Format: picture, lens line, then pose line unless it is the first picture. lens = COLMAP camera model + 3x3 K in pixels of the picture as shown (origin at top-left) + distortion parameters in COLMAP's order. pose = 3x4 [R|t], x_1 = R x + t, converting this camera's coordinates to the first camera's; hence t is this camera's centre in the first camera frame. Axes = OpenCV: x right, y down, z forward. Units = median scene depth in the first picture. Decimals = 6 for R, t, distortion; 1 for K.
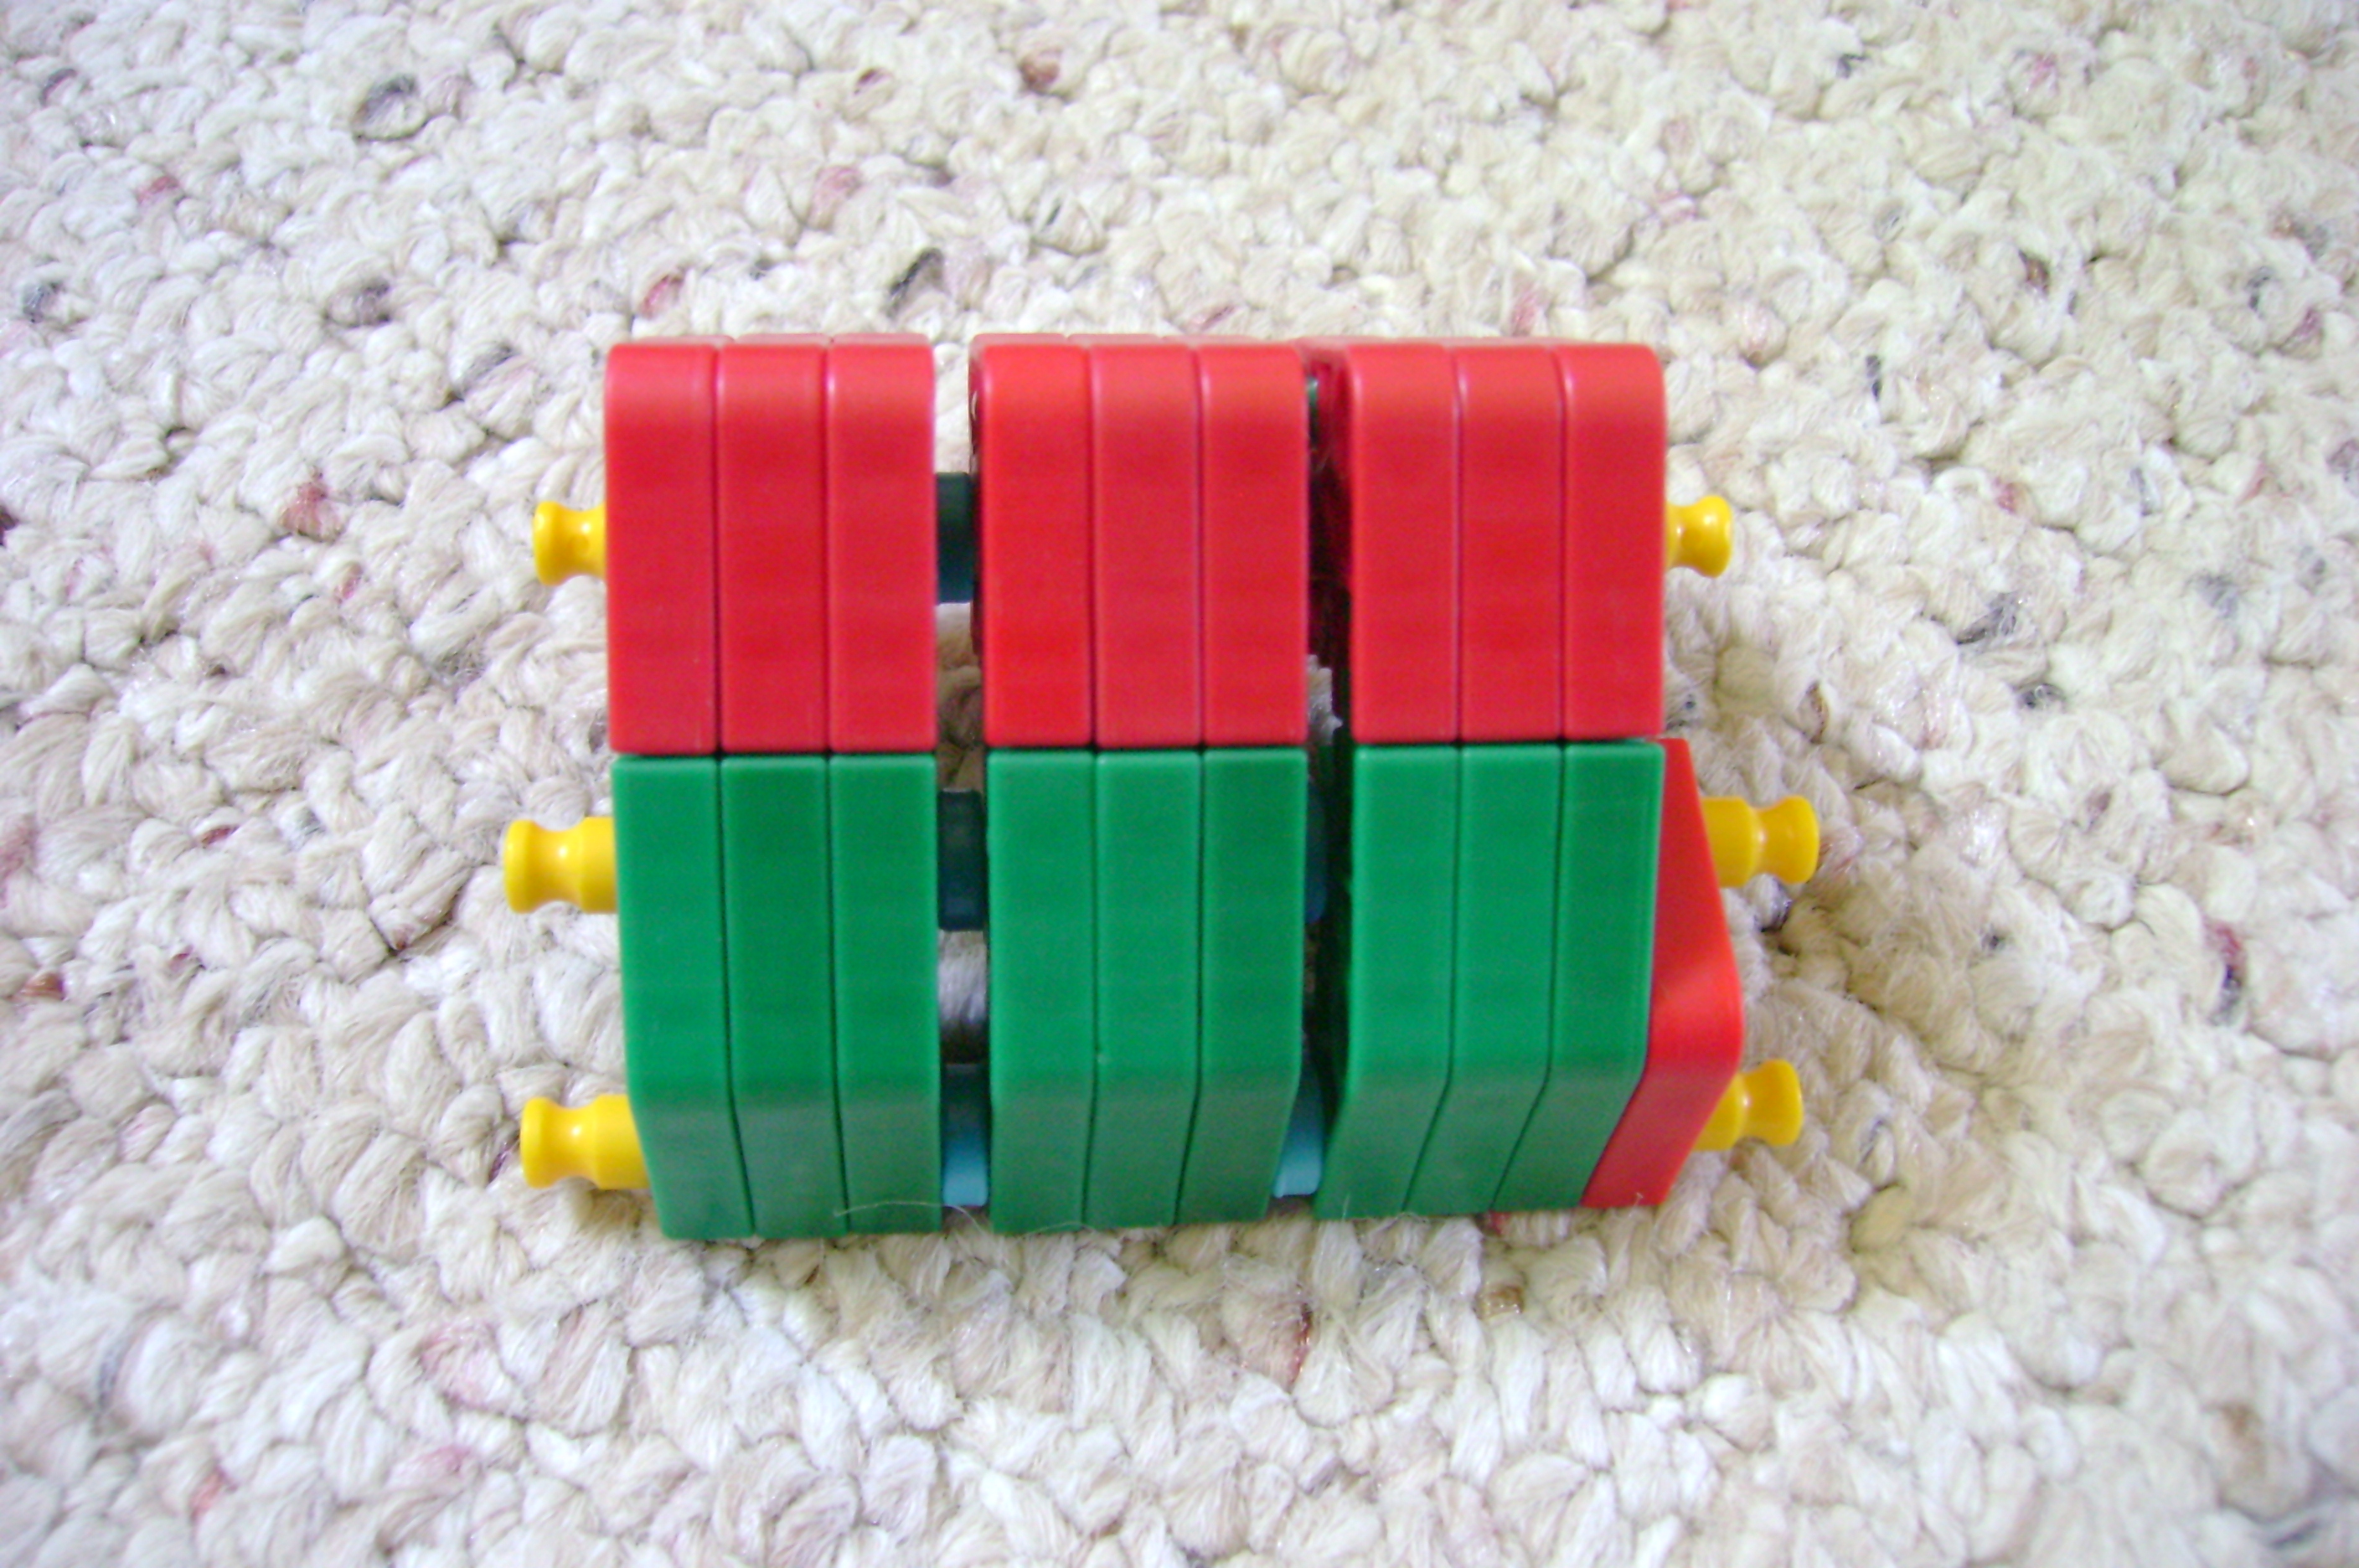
lens RADIAL K [[2353.9, 0, 1185.4], [0, 2353.9, 791.0], [0, 0, 1]] dist [-0.153618, 0.099580]
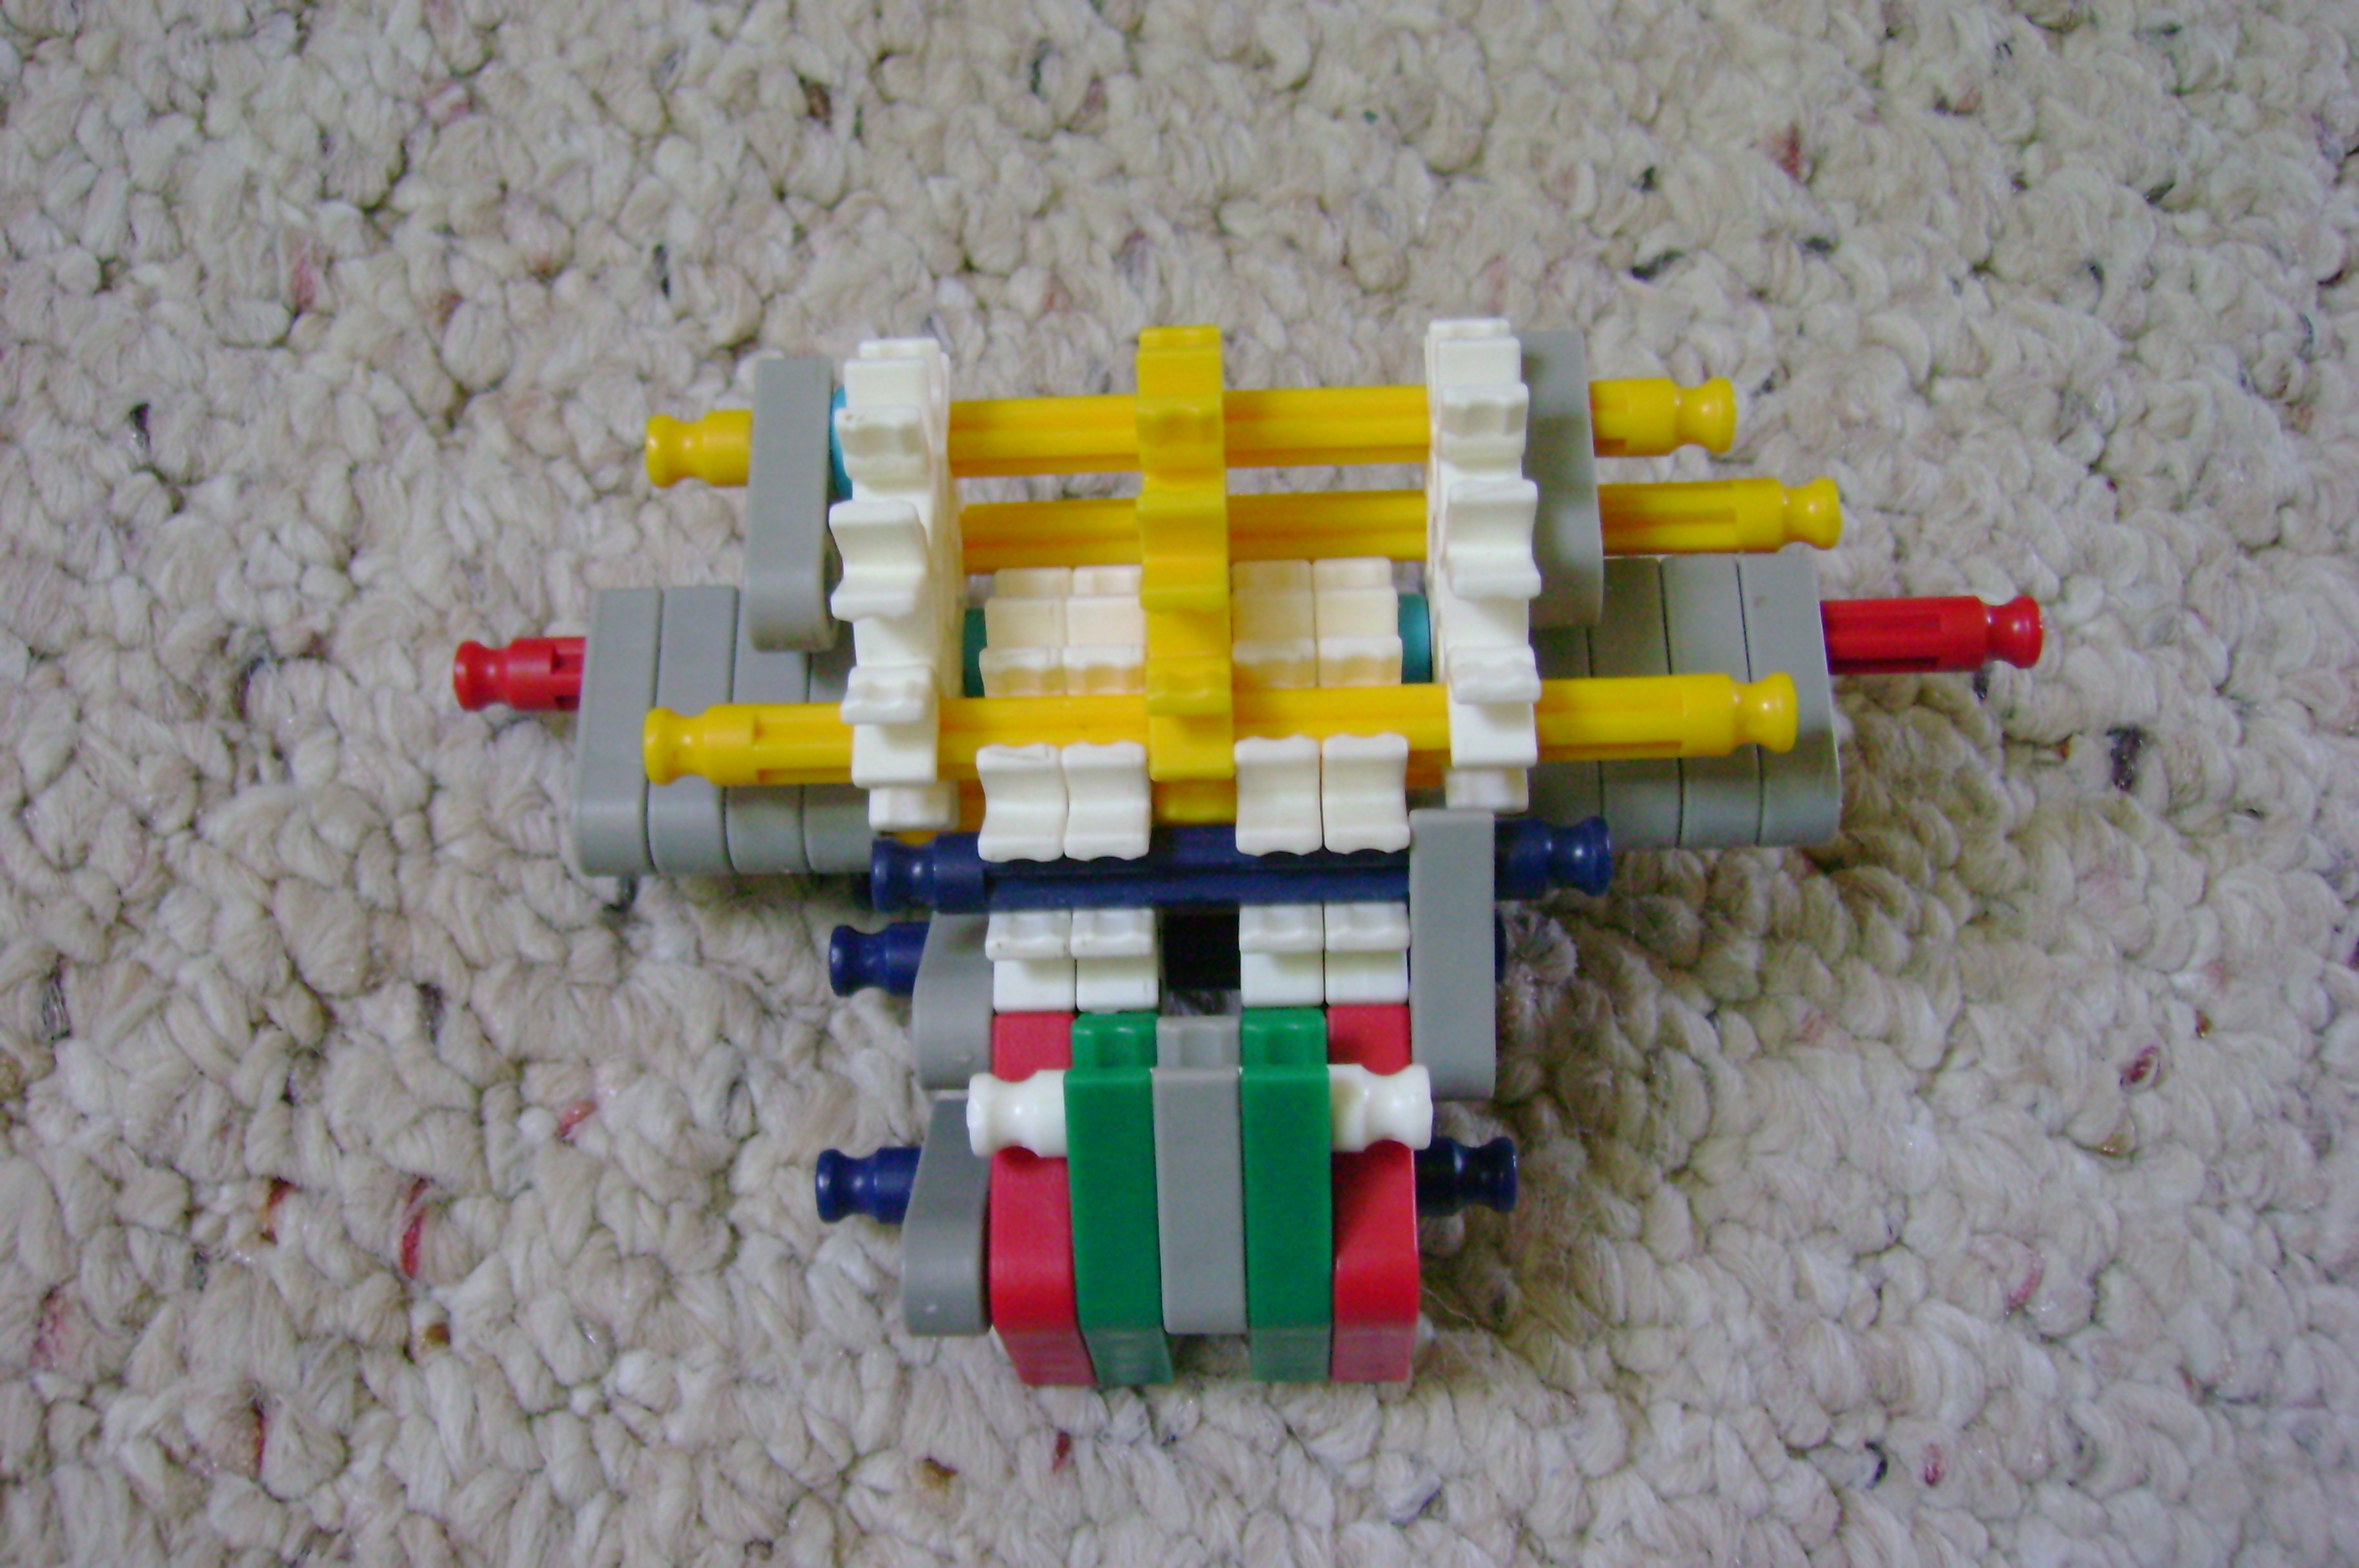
lens RADIAL K [[2567.5, 0, 1169.4], [0, 2567.5, 783.6], [0, 0, 1]] dist [-0.120197, 0.050629]
pose [[0.941912, -0.250807, 0.223376, 0.197213], [0.180077, 0.938543, 0.294465, -0.251026], [-0.283502, -0.237135, 0.929190, -0.150460]]
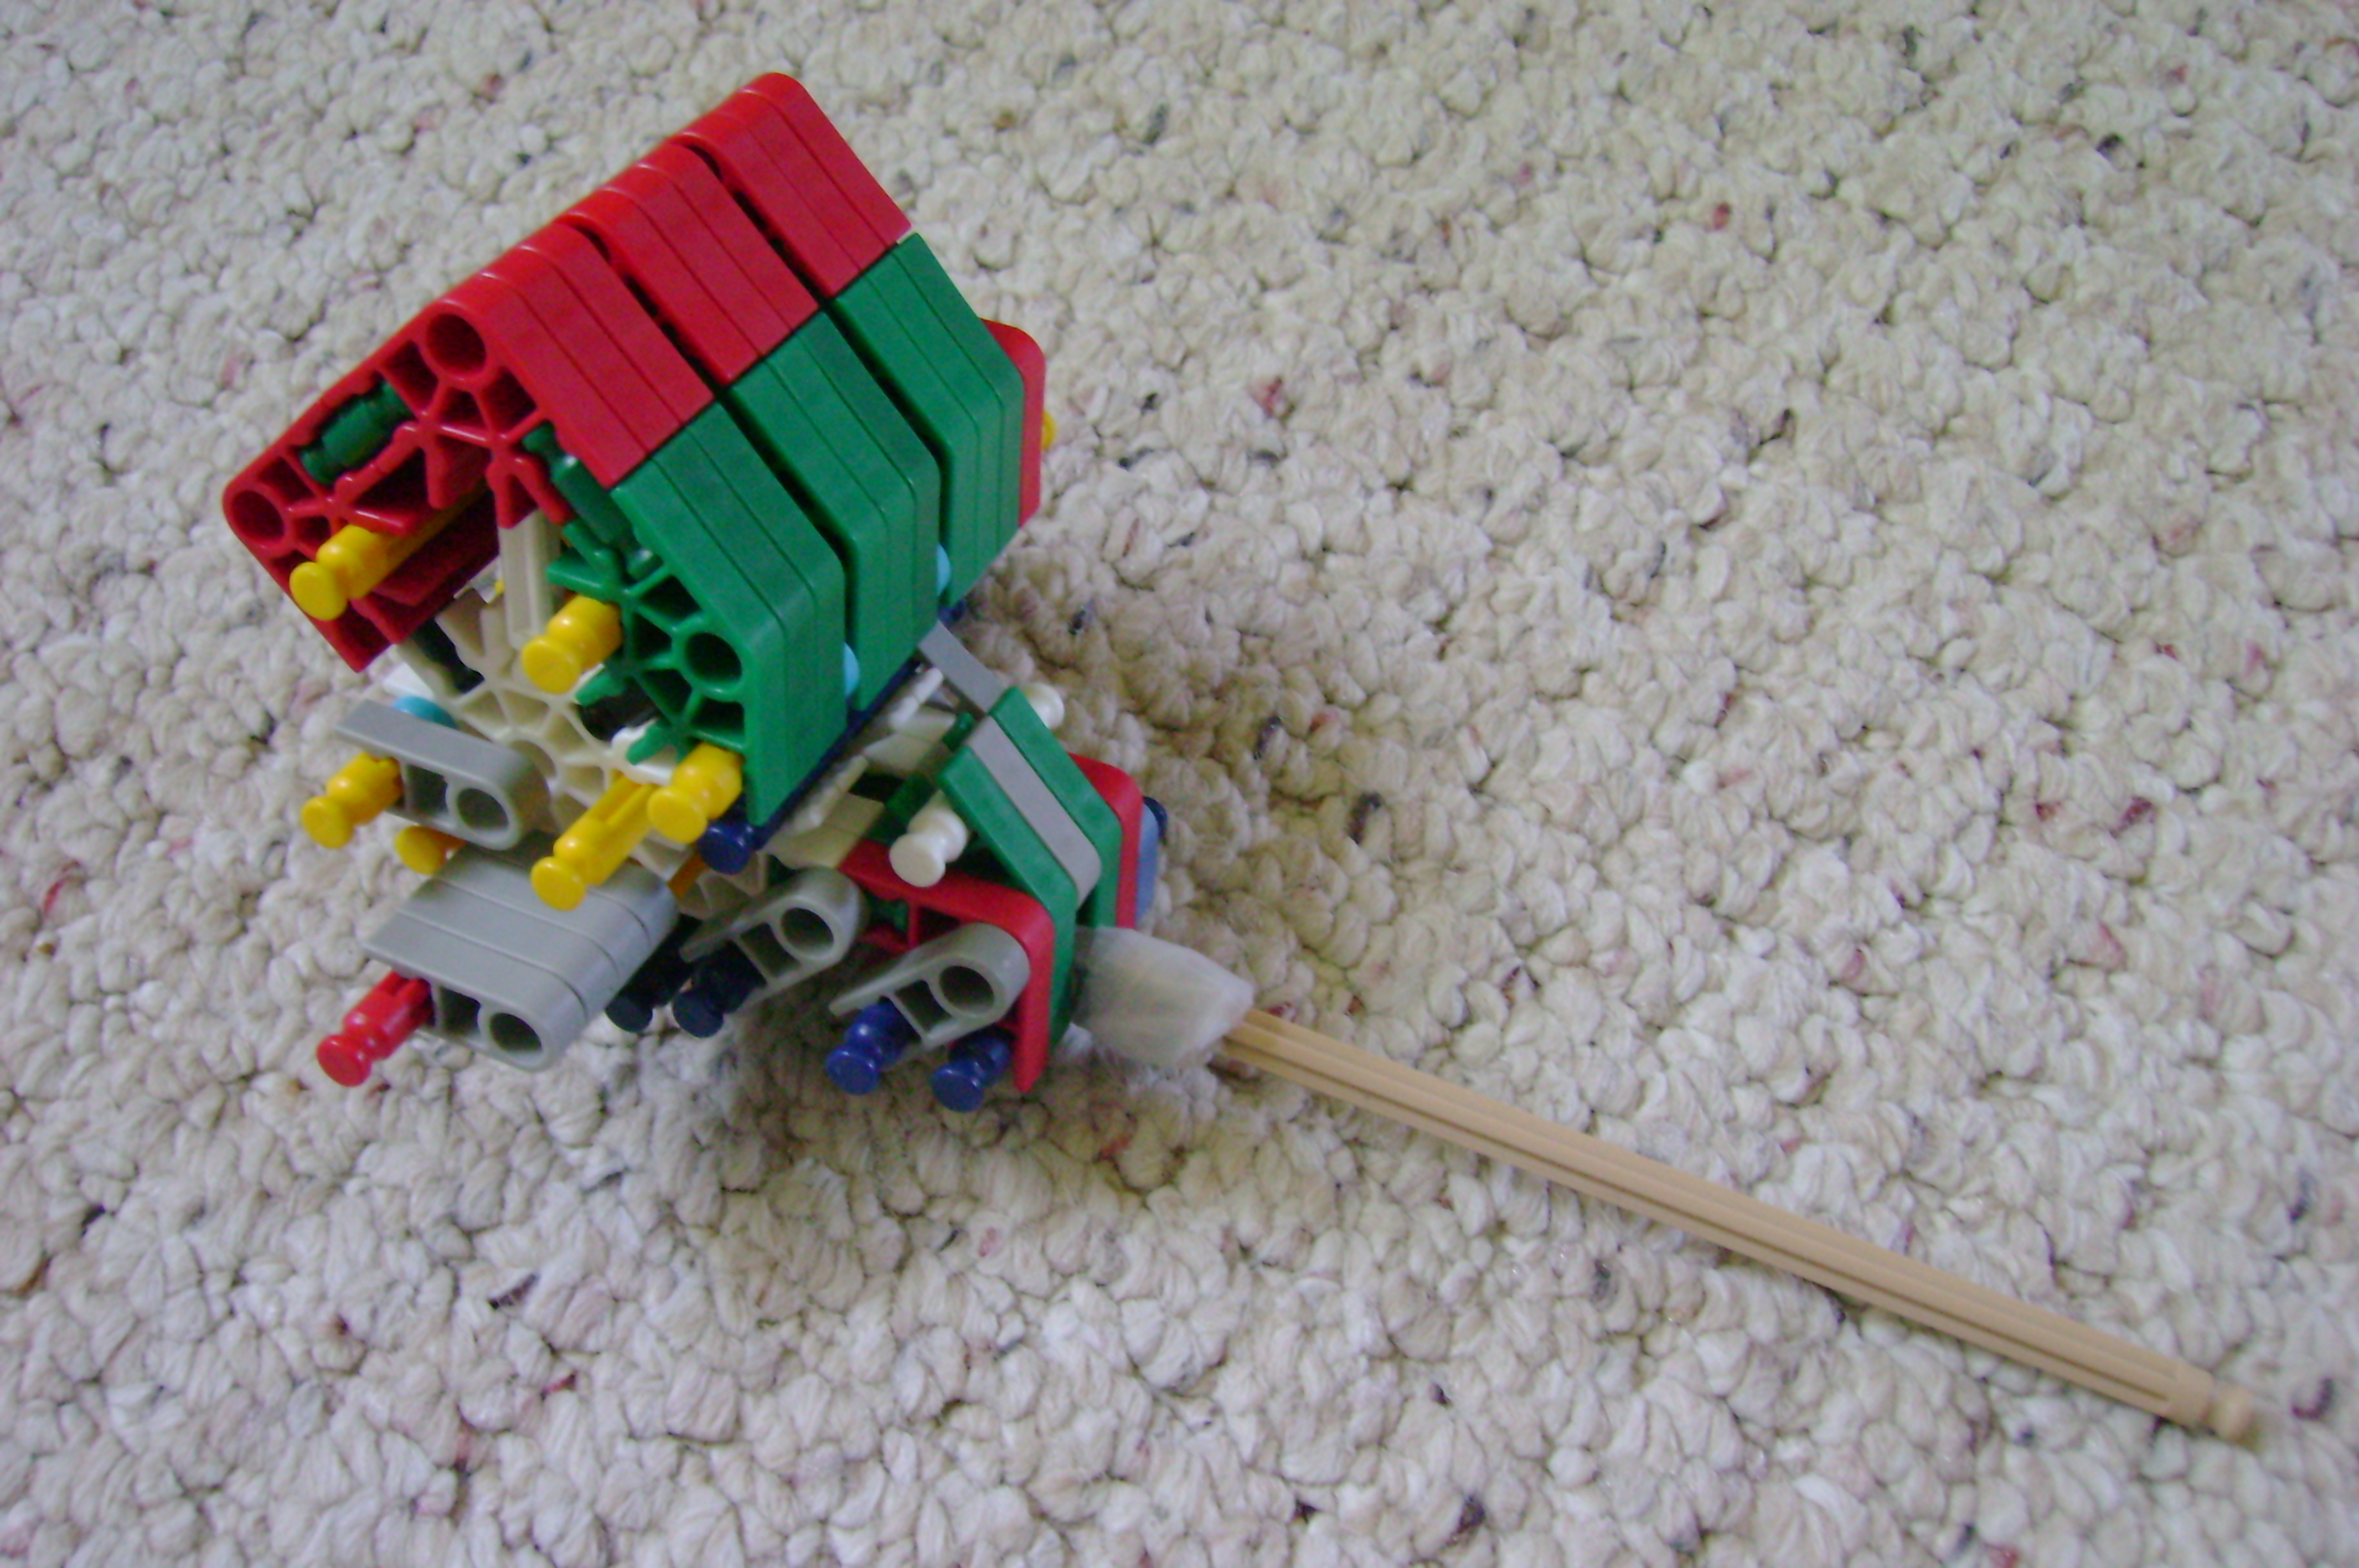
lens RADIAL K [[2567.5, 0, 1169.4], [0, 2567.5, 783.6], [0, 0, 1]] dist [-0.120197, 0.050629]
pose [[0.996613, -0.082230, -0.000442, 0.743361], [0.082221, 0.996385, 0.021363, 0.086414], [-0.001317, -0.021327, 0.999772, -0.688701]]
